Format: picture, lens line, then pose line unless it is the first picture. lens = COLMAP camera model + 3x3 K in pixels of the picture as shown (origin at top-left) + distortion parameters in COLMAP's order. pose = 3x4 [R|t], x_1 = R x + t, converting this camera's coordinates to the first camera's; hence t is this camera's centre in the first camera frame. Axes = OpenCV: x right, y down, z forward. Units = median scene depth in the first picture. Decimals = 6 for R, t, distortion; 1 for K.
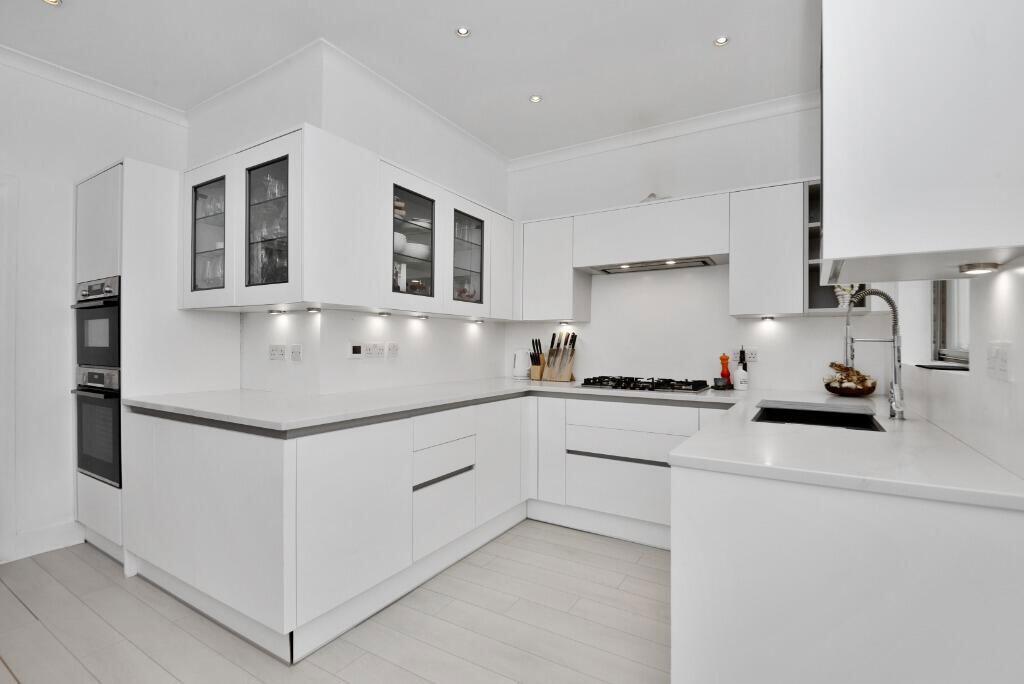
lens RADIAL K [[473.2, 0, 512.1], [0, 473.2, 329.6], [0, 0, 1]] dist [-0.001447, -0.000473]
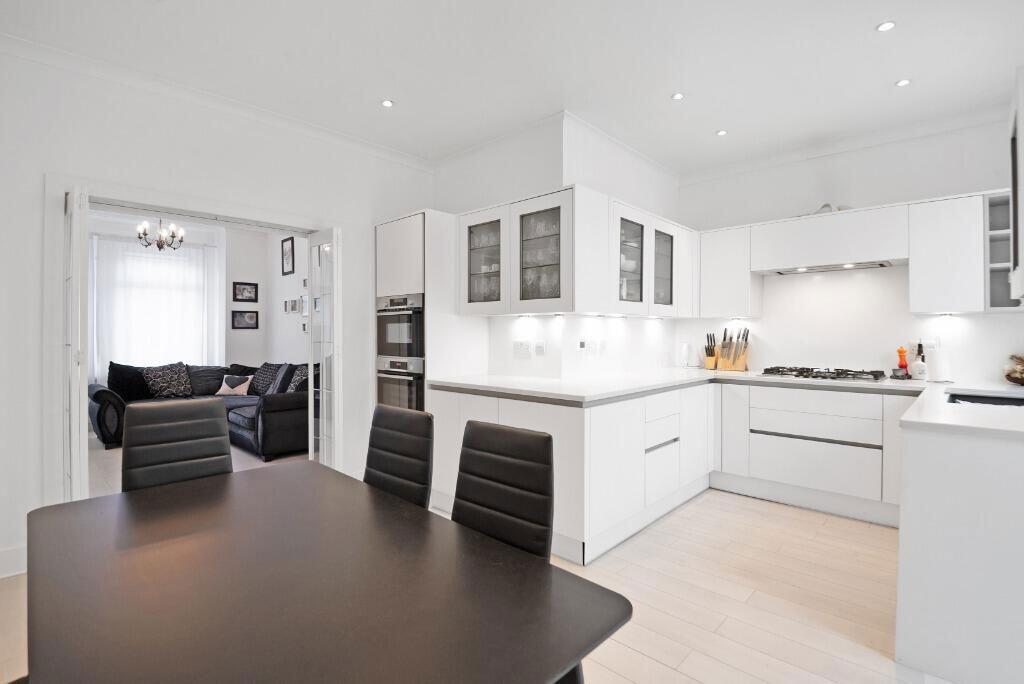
lens RADIAL K [[484.5, 0, 506.9], [0, 484.5, 324.4], [0, 0, 1]] dist [-0.025967, -0.000133]
pose [[0.977280, -0.010212, -0.211705, -0.229832], [0.012707, 0.999865, 0.010428, -0.026549], [0.211570, -0.012881, 0.977278, -0.299470]]
